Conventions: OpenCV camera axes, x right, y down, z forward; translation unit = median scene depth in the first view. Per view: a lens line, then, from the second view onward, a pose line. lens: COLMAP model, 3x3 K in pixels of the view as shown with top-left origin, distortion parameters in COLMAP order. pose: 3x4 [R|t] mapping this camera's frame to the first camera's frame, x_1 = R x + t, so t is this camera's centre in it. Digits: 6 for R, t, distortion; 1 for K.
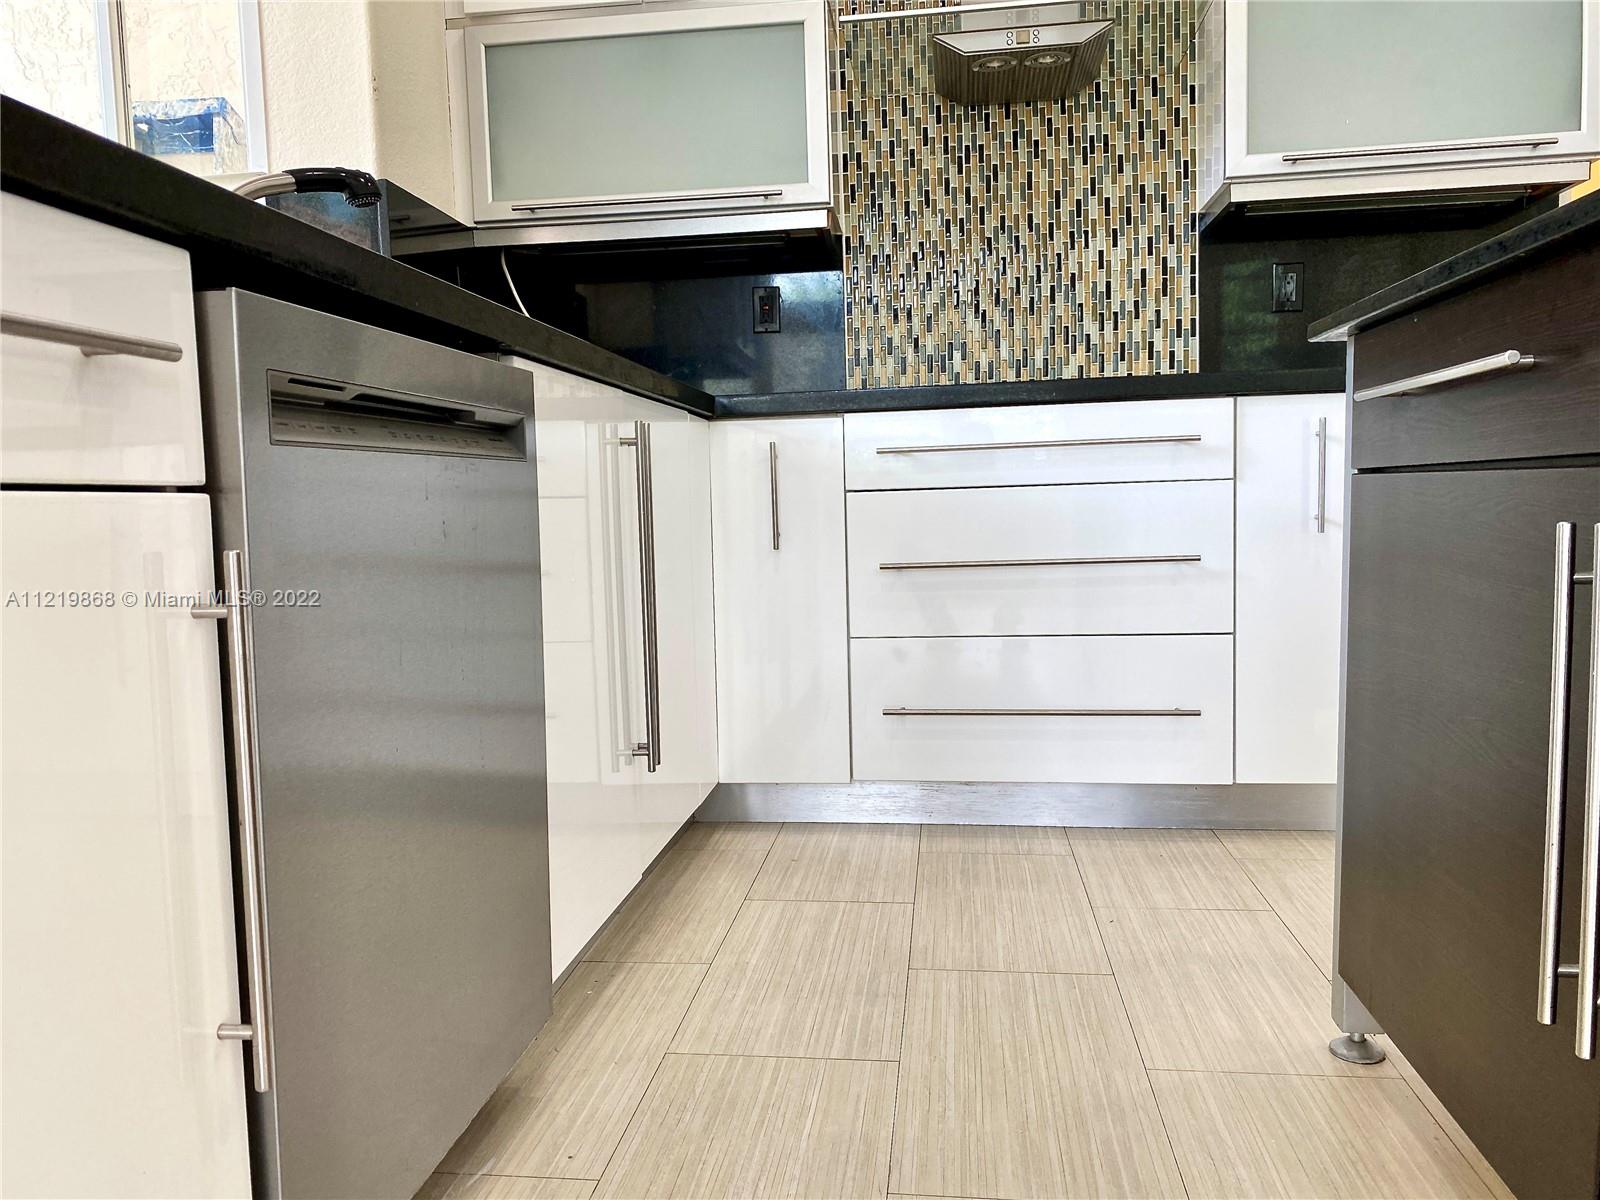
lens RADIAL K [[1224.3, 0, 803.3], [0, 1224.3, 599.5], [0, 0, 1]] dist [0.043964, -0.062871]
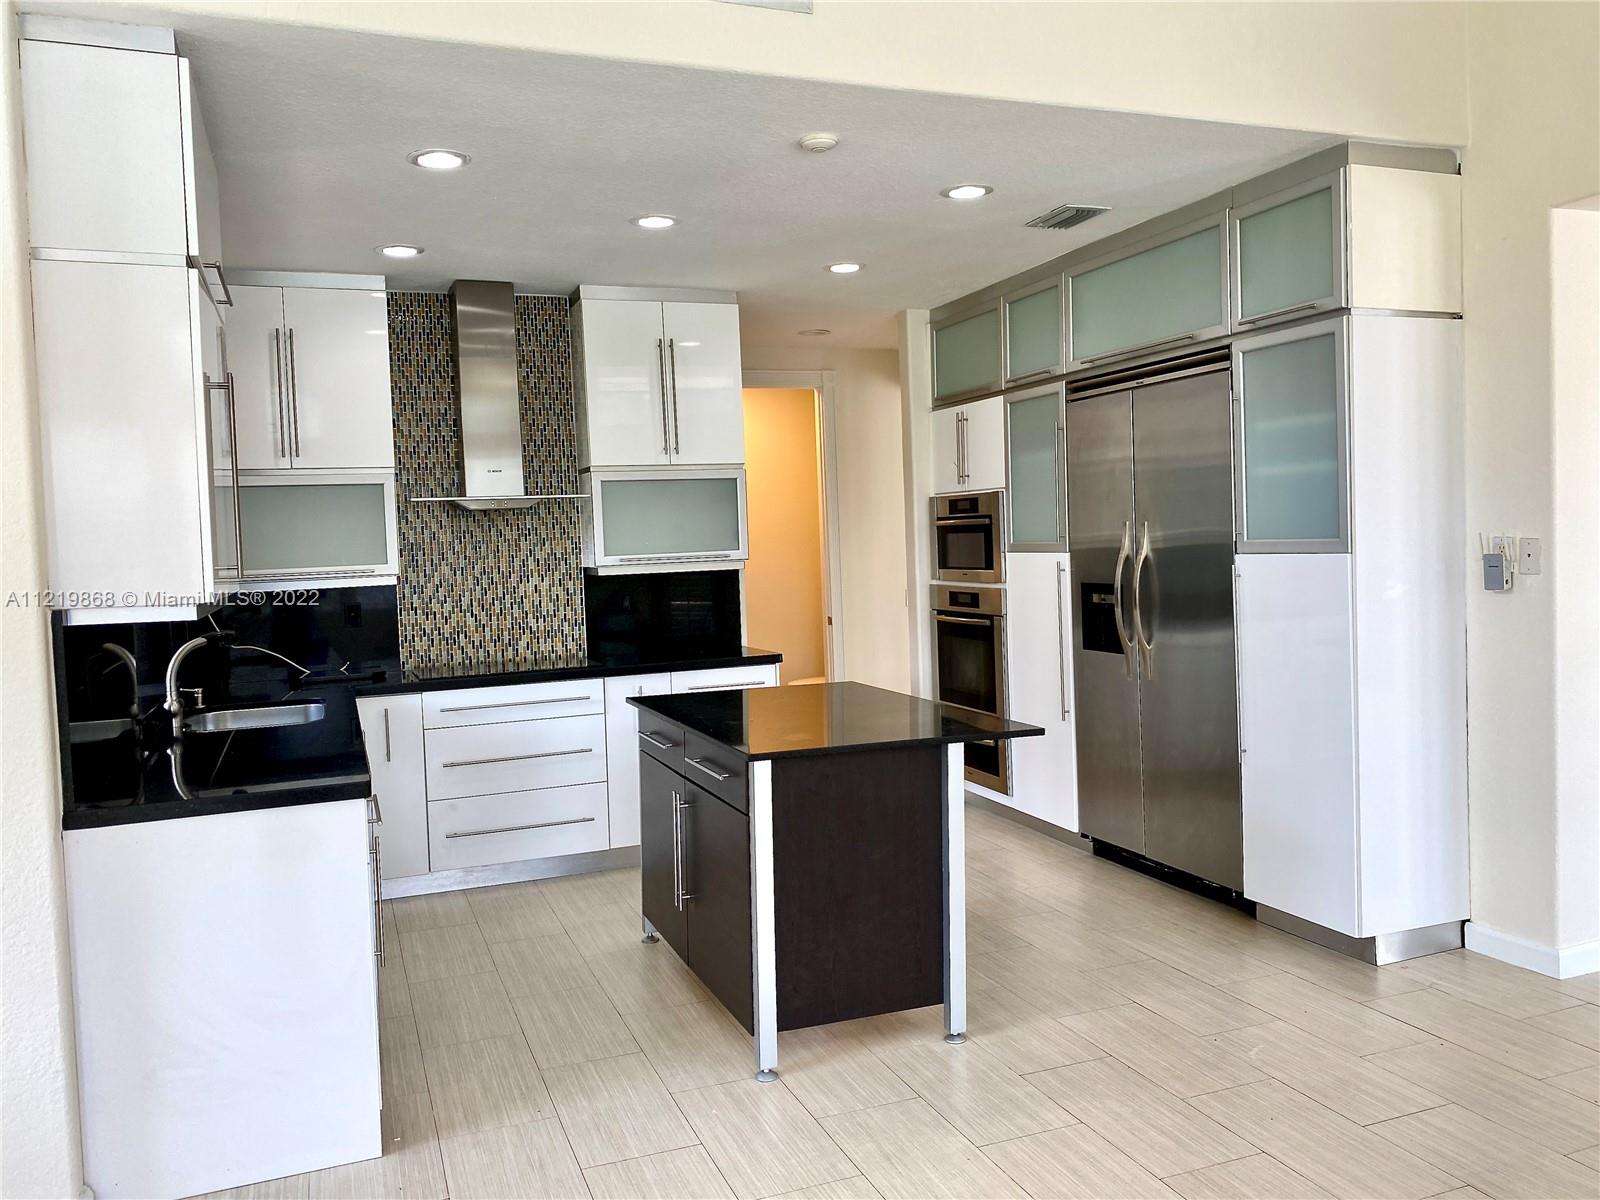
lens RADIAL K [[1224.3, 0, 808.3], [0, 1224.3, 576.9], [0, 0, 1]] dist [0.043964, -0.062871]
pose [[0.879464, -0.019812, 0.475554, -0.311719], [0.049961, 0.997456, -0.050839, -0.173328], [-0.473337, 0.068470, 0.878216, -0.945523]]
